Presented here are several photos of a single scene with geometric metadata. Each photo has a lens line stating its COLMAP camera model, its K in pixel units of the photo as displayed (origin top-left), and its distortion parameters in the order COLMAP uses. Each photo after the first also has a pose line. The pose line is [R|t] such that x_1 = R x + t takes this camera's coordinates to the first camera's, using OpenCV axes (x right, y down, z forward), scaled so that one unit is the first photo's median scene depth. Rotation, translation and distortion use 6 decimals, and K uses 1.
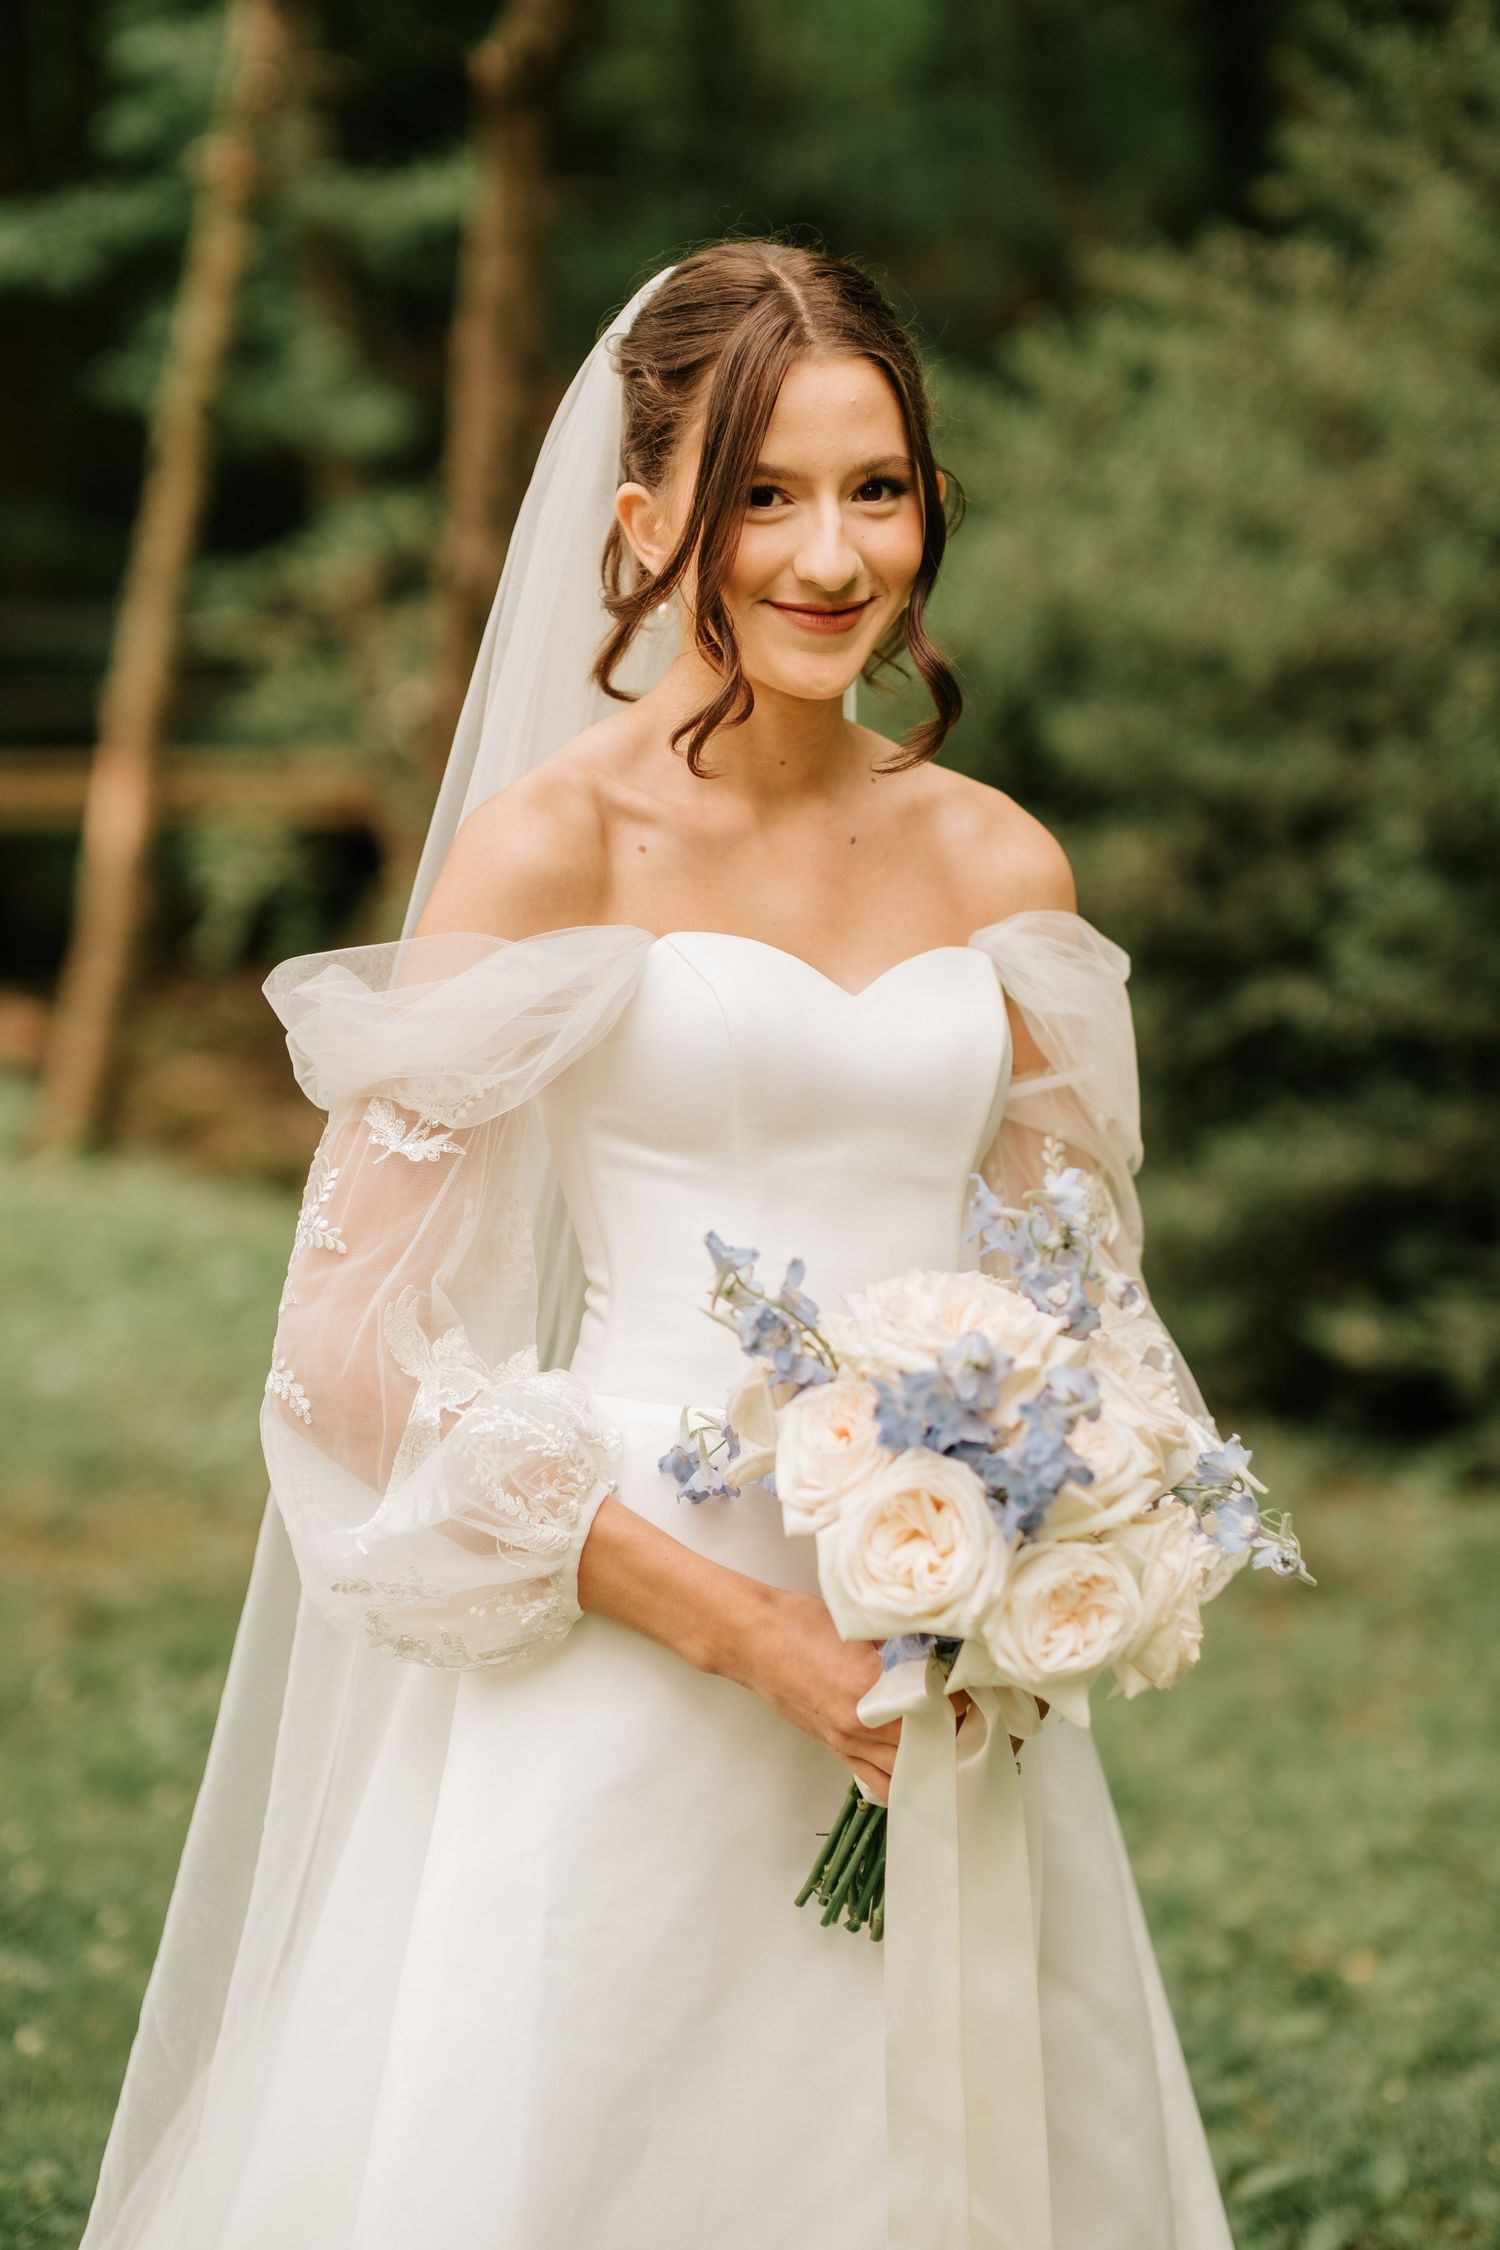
lens RADIAL K [[5155.2, 0, 750.0], [0, 5155.2, 1125.0], [0, 0, 1]] dist [-0.224005, 2.342721]
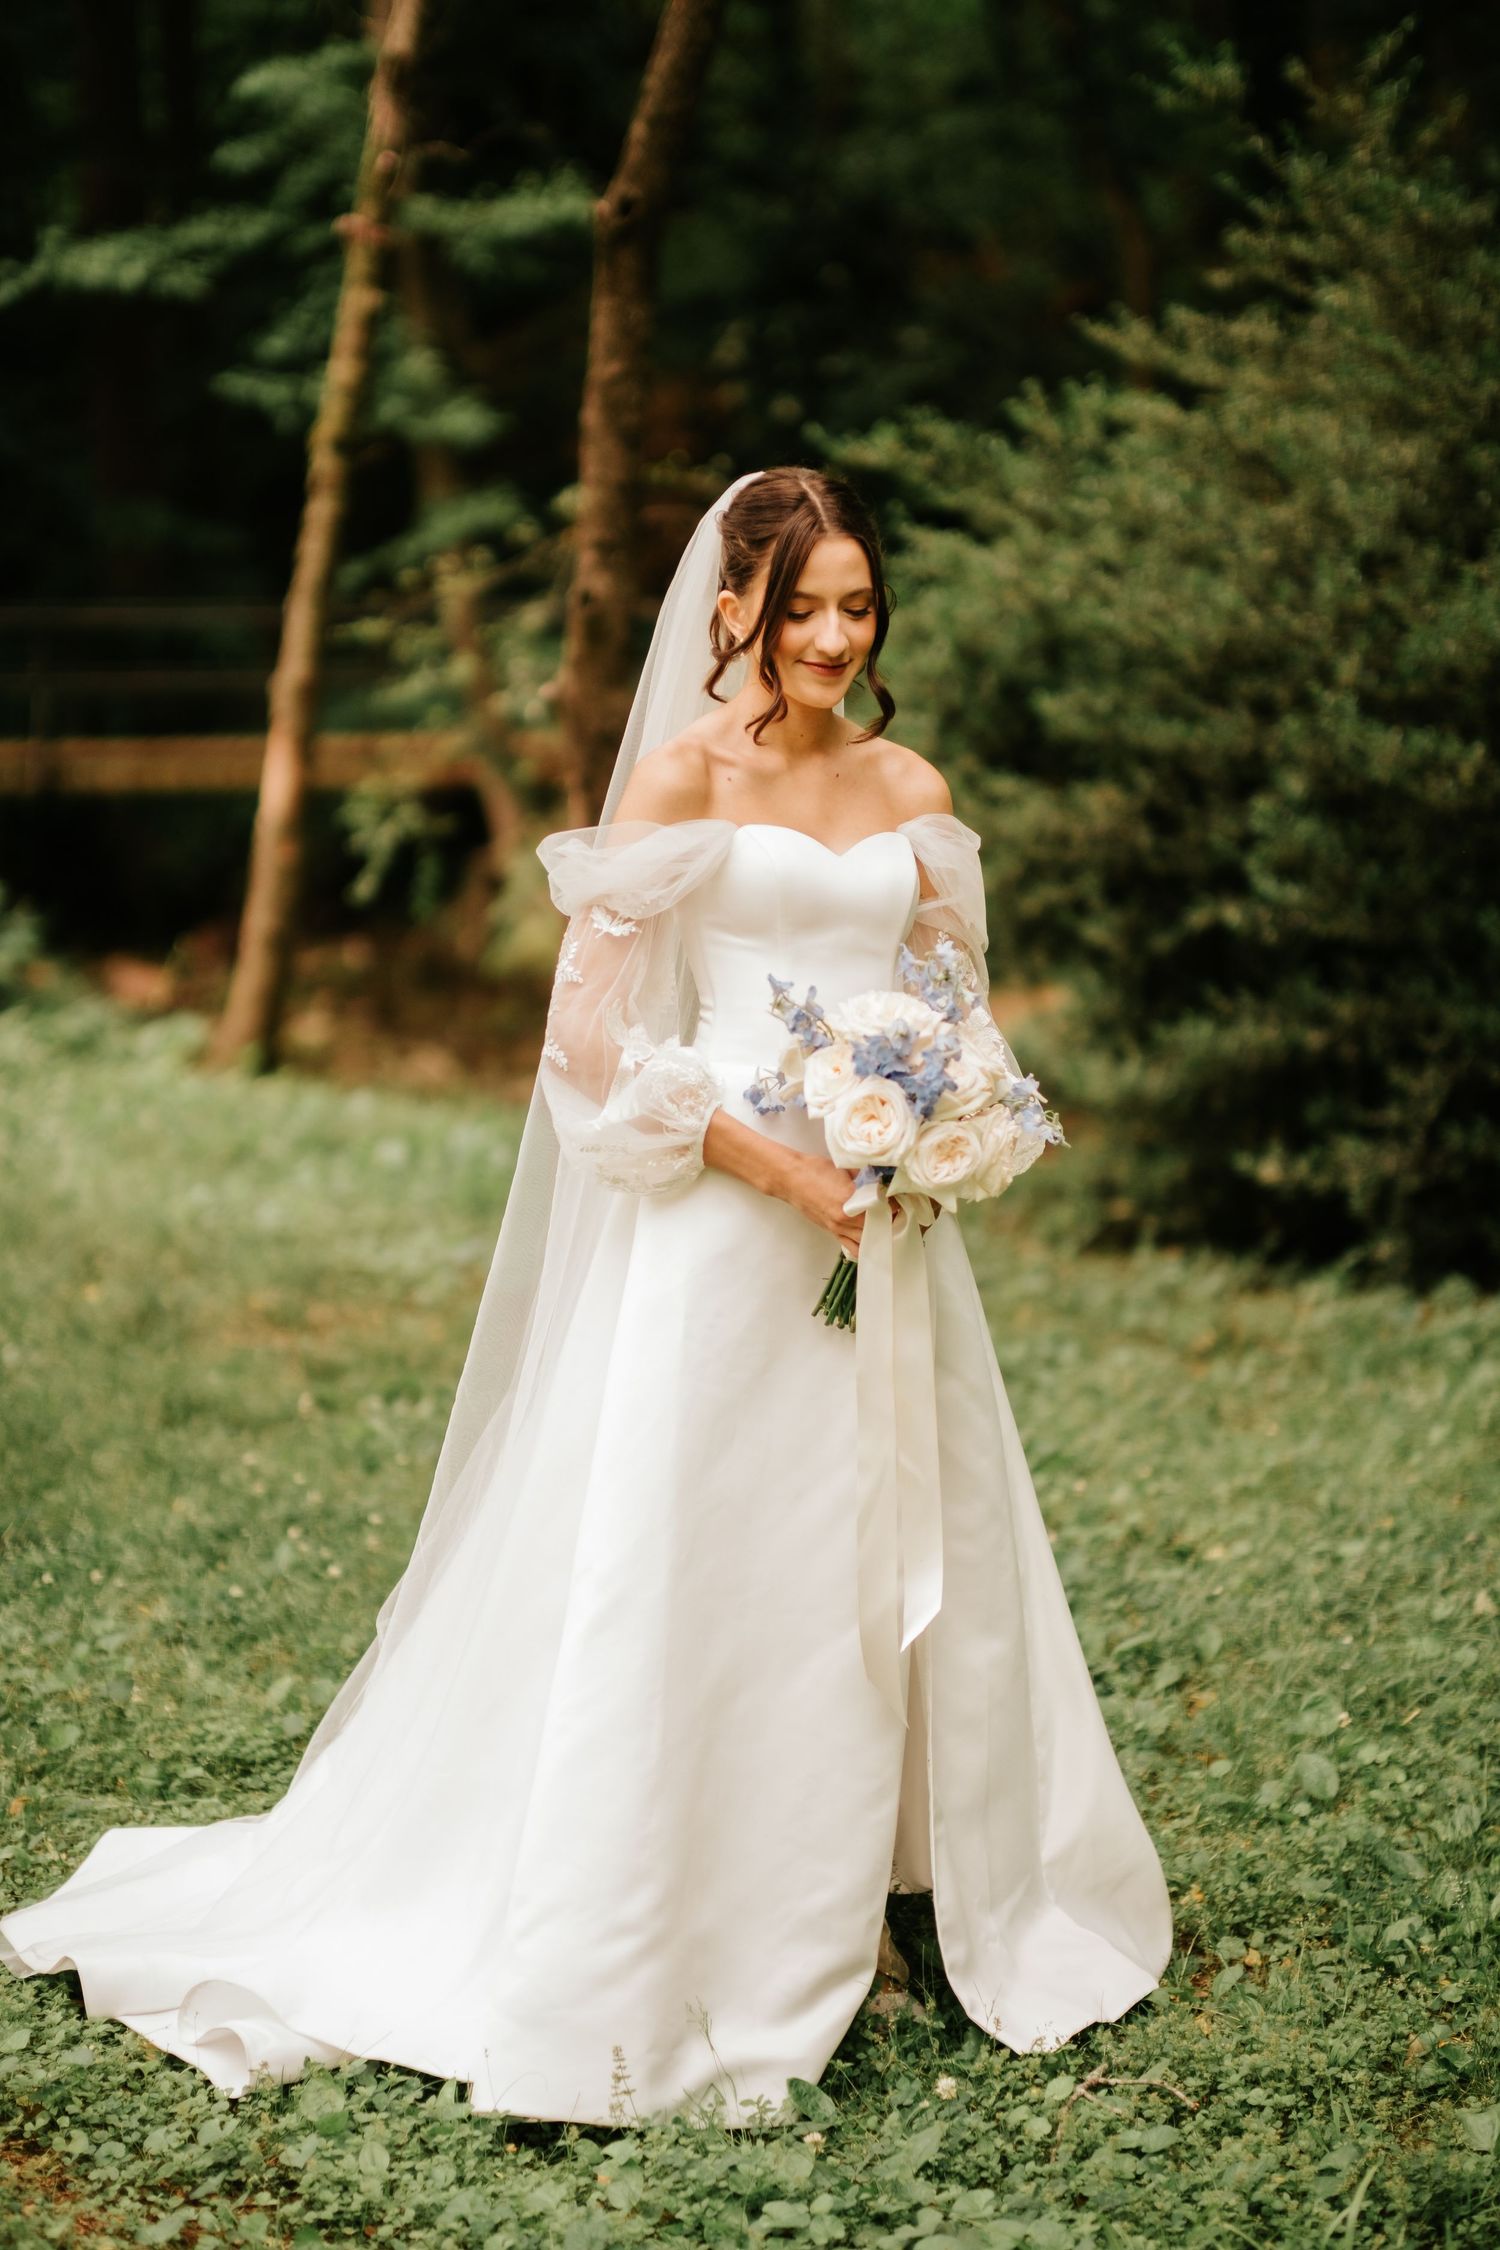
lens RADIAL K [[5155.2, 0, 750.0], [0, 5155.2, 1125.0], [0, 0, 1]] dist [-0.224005, 2.342721]
pose [[0.999960, 0.003230, 0.008367, -0.032605], [-0.003427, 0.999714, 0.023651, 0.032759], [-0.008289, -0.023679, 0.999685, -1.021488]]
